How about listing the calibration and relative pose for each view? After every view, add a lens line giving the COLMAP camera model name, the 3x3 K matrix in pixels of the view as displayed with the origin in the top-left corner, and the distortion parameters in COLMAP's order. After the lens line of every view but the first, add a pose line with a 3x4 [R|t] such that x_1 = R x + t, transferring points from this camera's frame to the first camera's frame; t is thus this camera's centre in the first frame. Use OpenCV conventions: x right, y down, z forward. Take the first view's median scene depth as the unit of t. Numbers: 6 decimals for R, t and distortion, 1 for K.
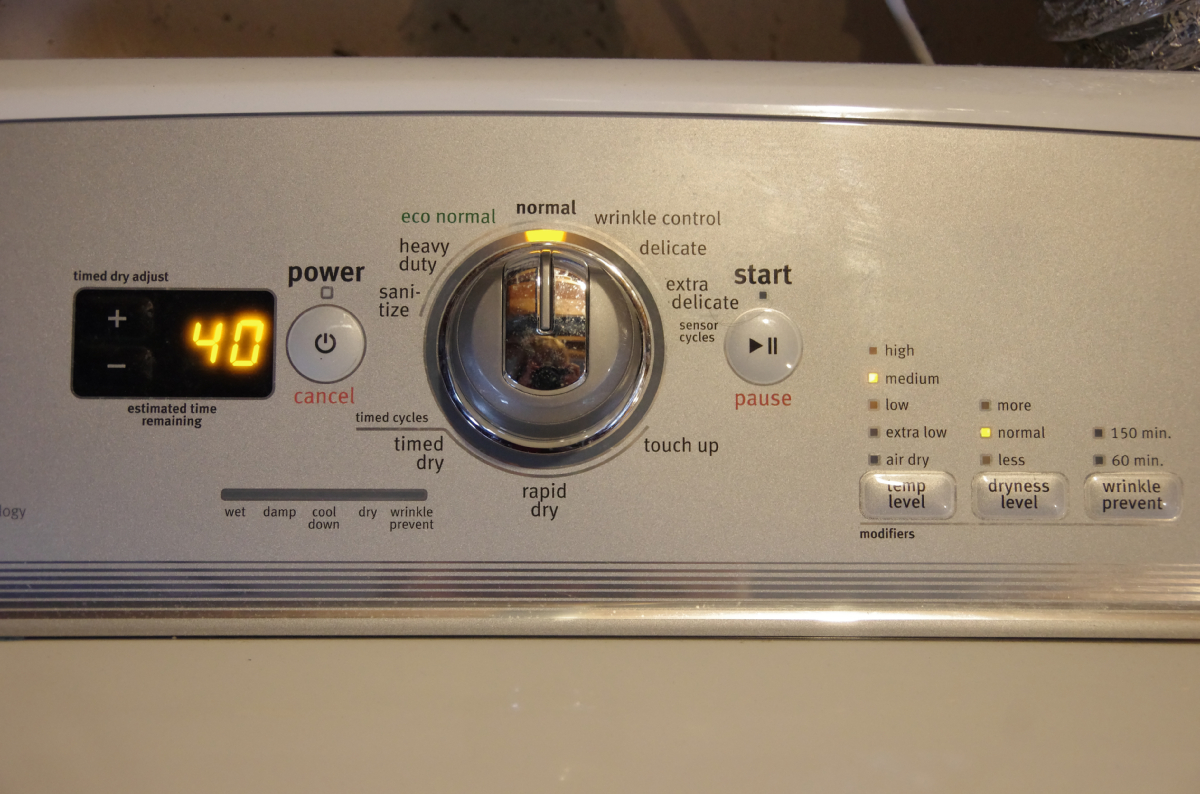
lens RADIAL K [[1803.1, 0, 605.0], [0, 1803.1, 407.4], [0, 0, 1]] dist [0.088928, 0.000000]
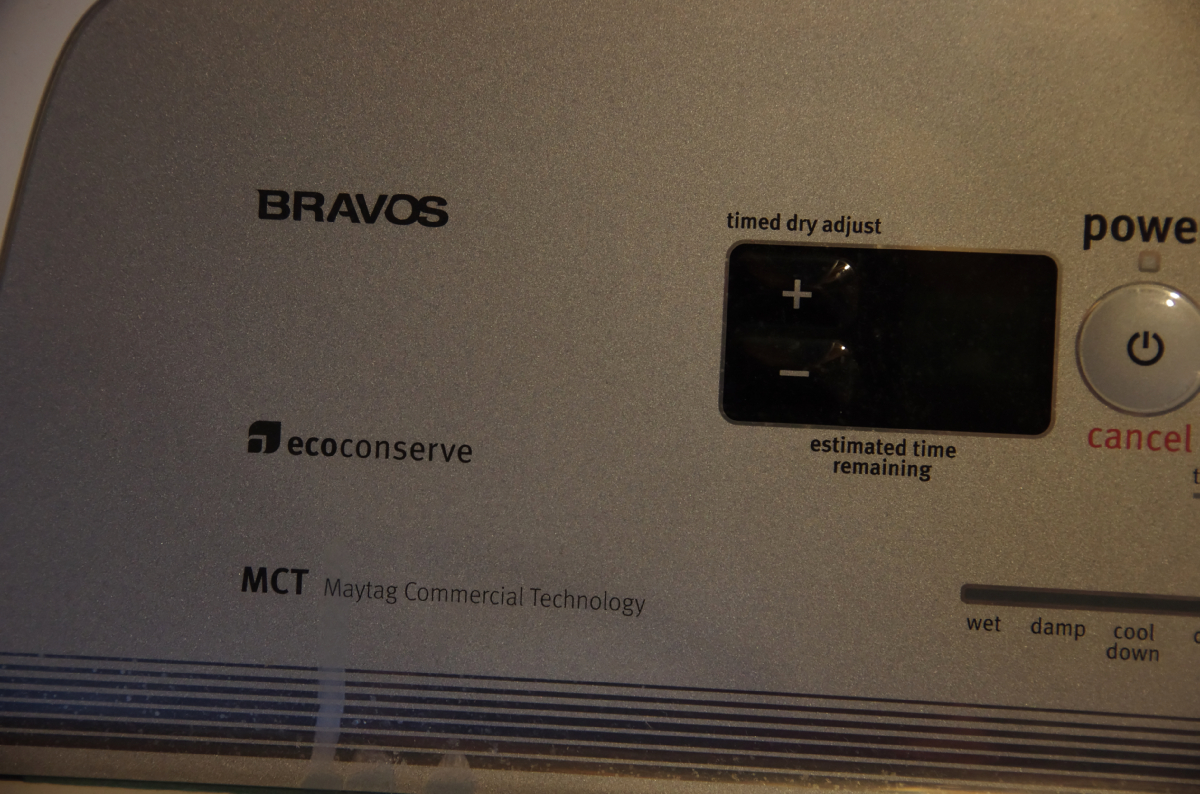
lens RADIAL K [[2313.2, 0, 596.1], [0, 2313.2, 395.1], [0, 0, 1]] dist [0.142953, 0.000000]
pose [[0.995184, 0.043695, -0.087748, -0.265982], [-0.035212, 0.994759, 0.095995, -0.087290], [0.091483, -0.092443, 0.991507, 0.223528]]
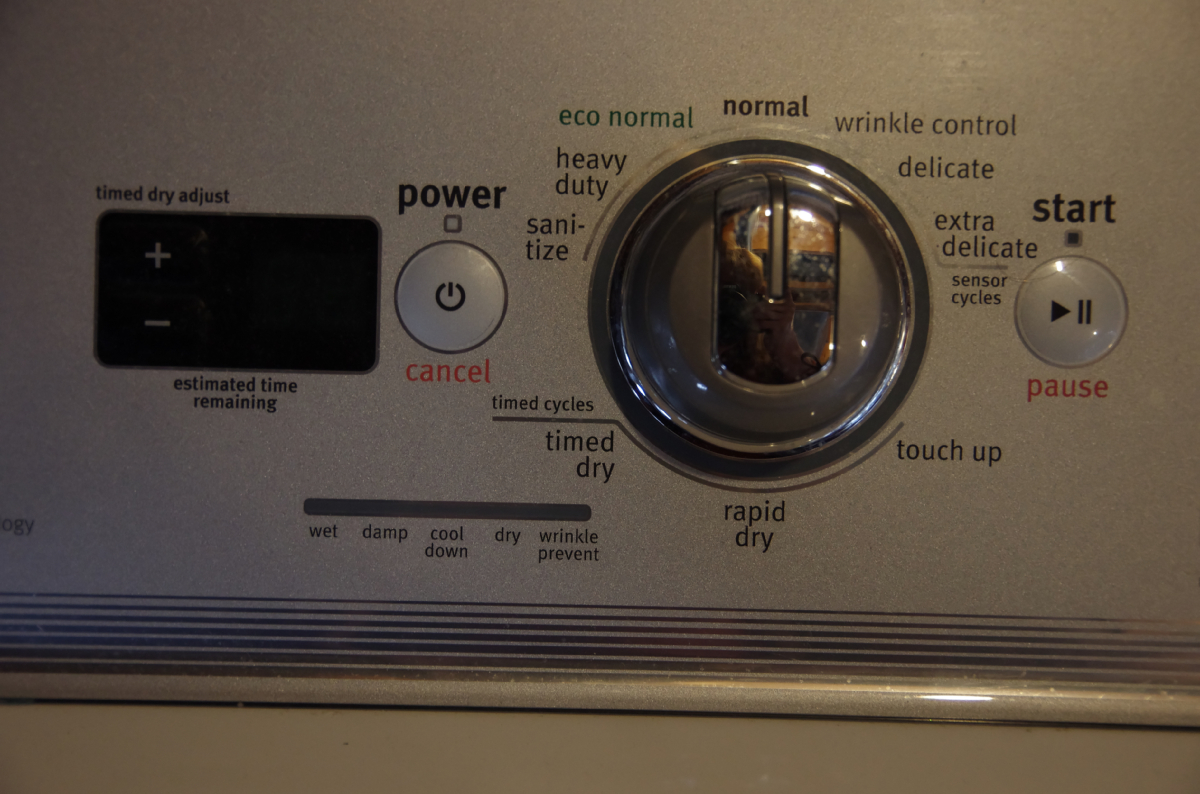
lens RADIAL K [[1988.9, 0, 597.8], [0, 1988.9, 399.4], [0, 0, 1]] dist [0.091271, 0.000000]
pose [[0.999671, 0.022239, -0.012817, -0.086057], [-0.020592, 0.992941, 0.116811, -0.087697], [0.015325, -0.116509, 0.993071, 0.222028]]
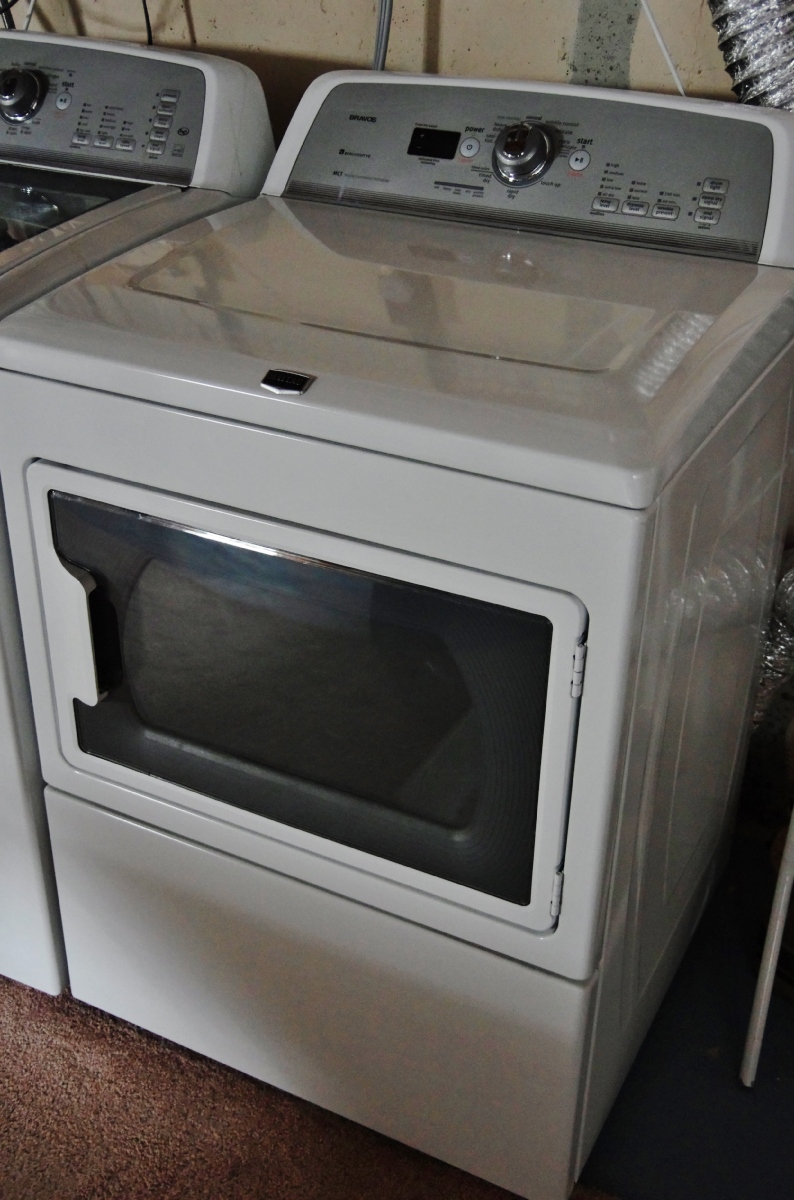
lens RADIAL K [[1380.9, 0, 402.5], [0, 1380.9, 611.8], [0, 0, 1]] dist [0.043732, 0.000000]
pose [[0.880103, 0.233101, -0.413622, 1.138627], [-0.240079, 0.970091, 0.035865, 0.830258], [0.409611, 0.067737, 0.909742, -1.611708]]
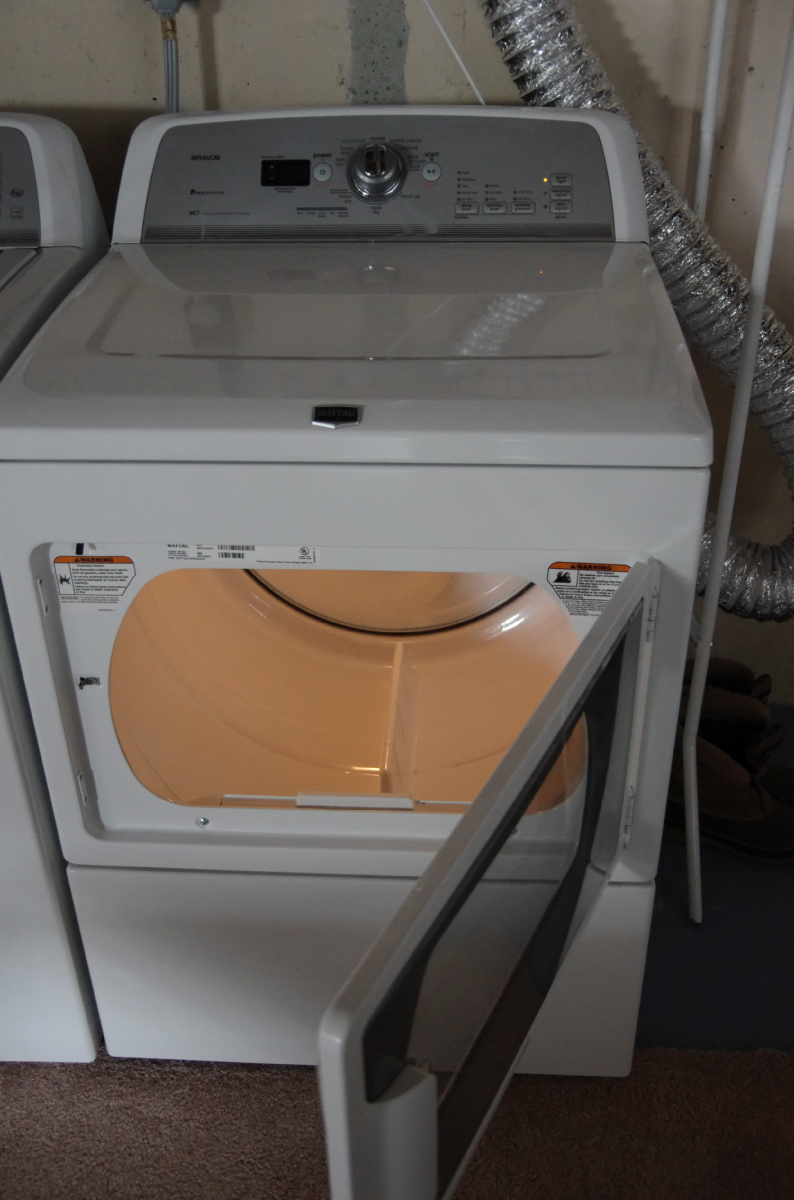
lens RADIAL K [[1218.1, 0, 398.3], [0, 1218.1, 597.6], [0, 0, 1]] dist [-0.004393, 0.000000]
pose [[0.996798, 0.010079, -0.079320, 0.238152], [-0.008653, 0.999795, 0.018300, 0.860590], [0.079488, -0.017555, 0.996681, -1.705799]]
